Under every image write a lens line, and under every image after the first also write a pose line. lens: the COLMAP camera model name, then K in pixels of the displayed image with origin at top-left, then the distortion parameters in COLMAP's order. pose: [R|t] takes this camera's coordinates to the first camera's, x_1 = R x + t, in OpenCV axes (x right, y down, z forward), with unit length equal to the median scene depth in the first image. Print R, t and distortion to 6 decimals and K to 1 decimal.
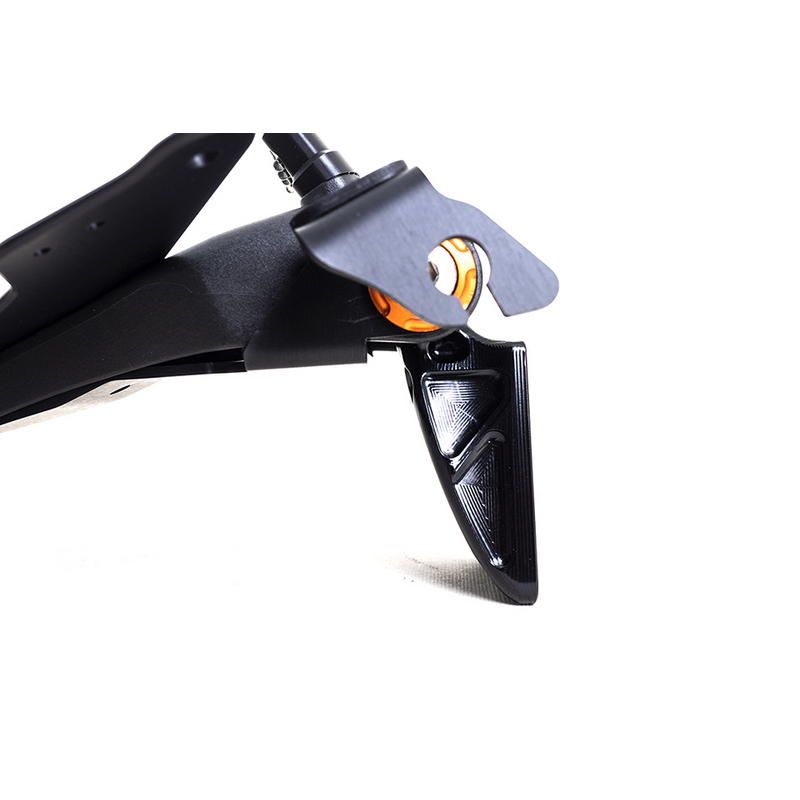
lens RADIAL K [[818.4, 0, 399.1], [0, 818.4, 400.7], [0, 0, 1]] dist [-0.067748, 0.000000]
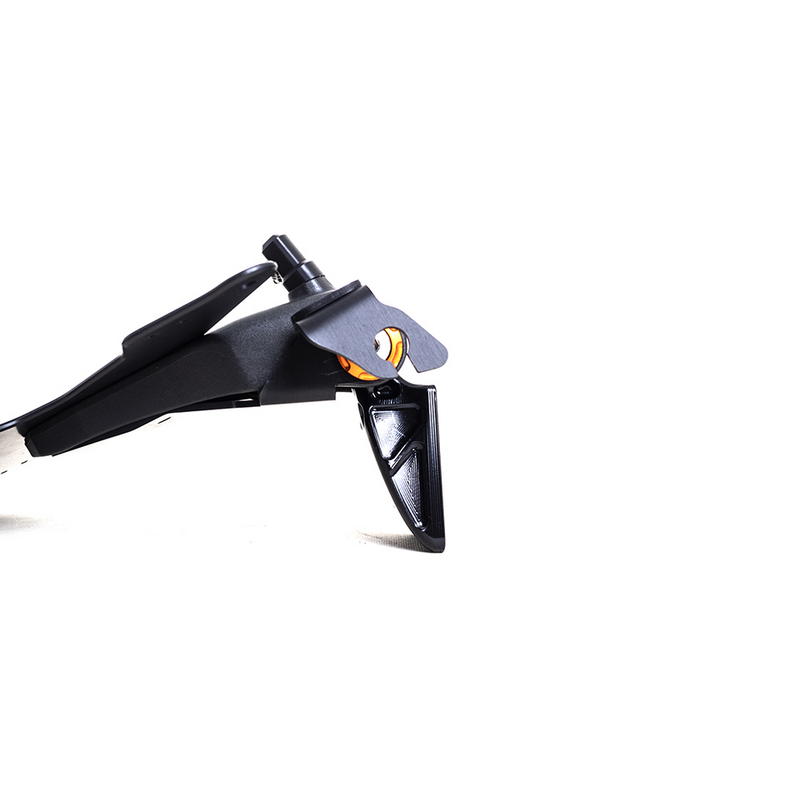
lens RADIAL K [[818.4, 0, 400.7], [0, 818.4, 400.2], [0, 0, 1]] dist [-0.067748, 0.000000]
pose [[0.997130, -0.011071, 0.074897, -0.032424], [0.014733, 0.998714, -0.048517, 0.034086], [-0.074264, 0.049481, 0.996010, -0.608575]]
